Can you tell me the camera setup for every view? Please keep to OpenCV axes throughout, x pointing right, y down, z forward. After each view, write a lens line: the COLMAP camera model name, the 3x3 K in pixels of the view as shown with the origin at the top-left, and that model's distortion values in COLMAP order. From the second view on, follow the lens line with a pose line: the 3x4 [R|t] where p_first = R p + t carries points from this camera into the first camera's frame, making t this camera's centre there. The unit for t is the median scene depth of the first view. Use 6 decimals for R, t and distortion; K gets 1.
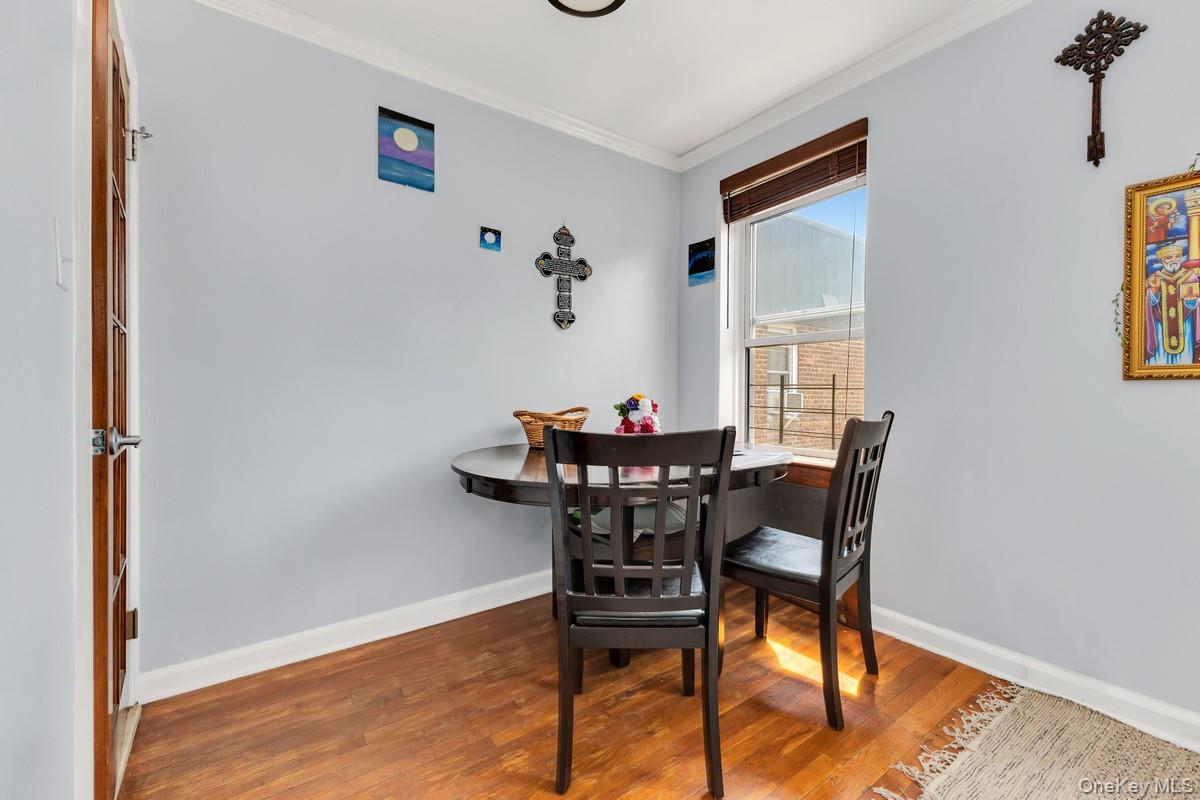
lens RADIAL K [[513.1, 0, 590.2], [0, 513.1, 395.0], [0, 0, 1]] dist [0.011420, 0.000484]
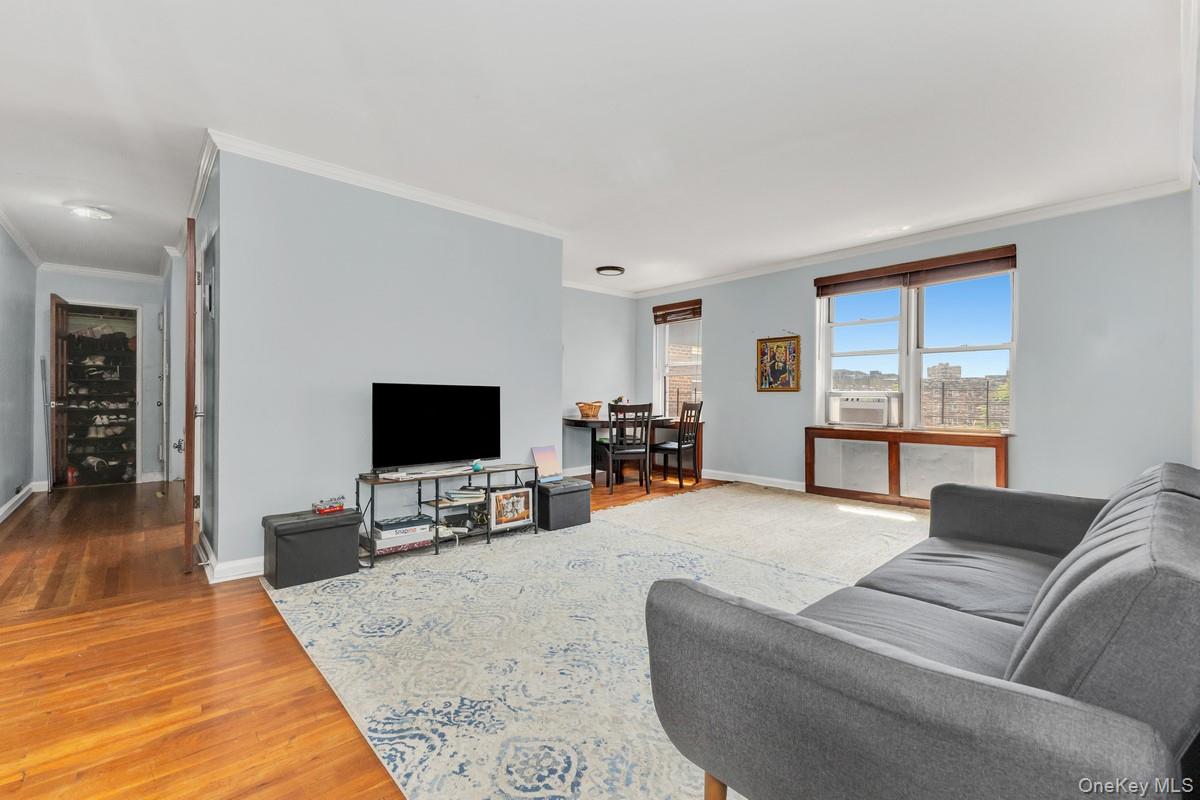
lens RADIAL K [[513.1, 0, 590.2], [0, 513.1, 395.0], [0, 0, 1]] dist [0.011420, 0.000484]
pose [[0.994643, -0.002391, 0.103342, -0.531281], [0.003301, 0.999957, -0.008642, 0.023612], [-0.103317, 0.008937, 0.994608, -2.514934]]
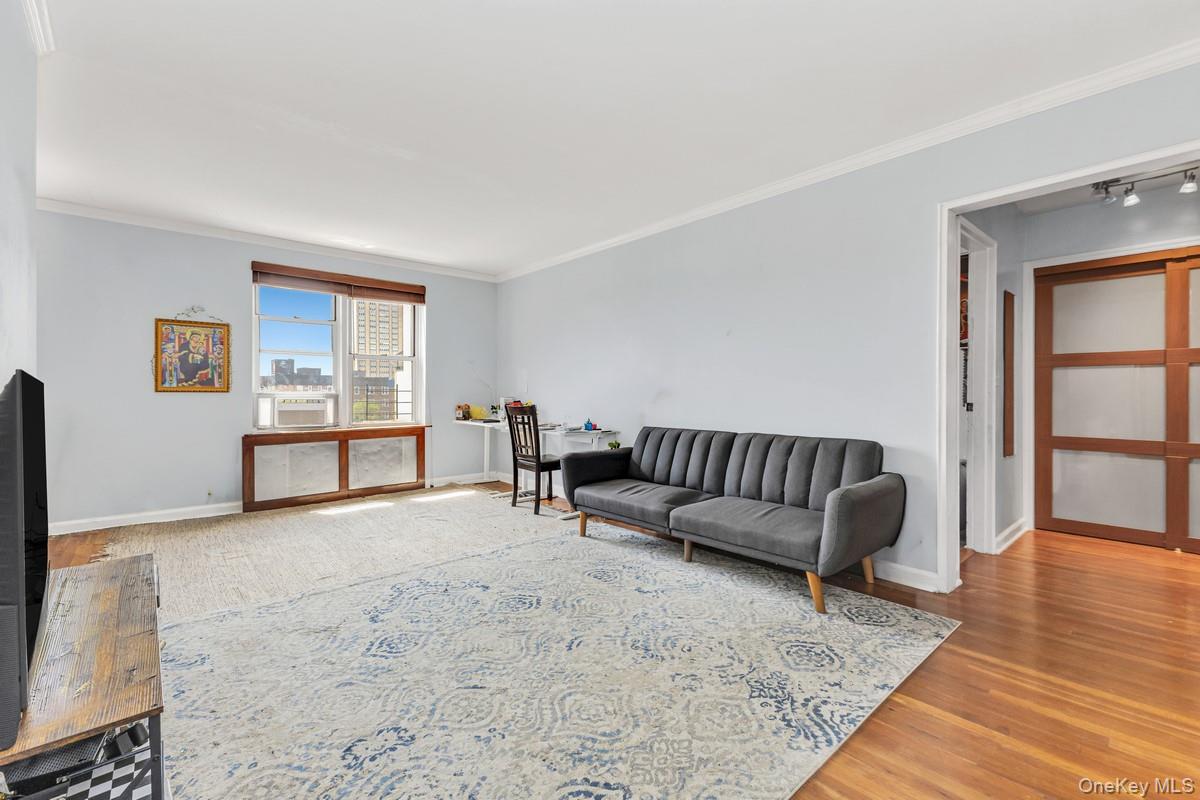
lens RADIAL K [[513.1, 0, 590.2], [0, 513.1, 395.0], [0, 0, 1]] dist [0.011420, 0.000484]
pose [[-0.094554, -0.007254, 0.995493, -1.781939], [0.005223, 0.999956, 0.007783, -0.021604], [-0.995506, 0.005935, -0.094511, -0.939132]]
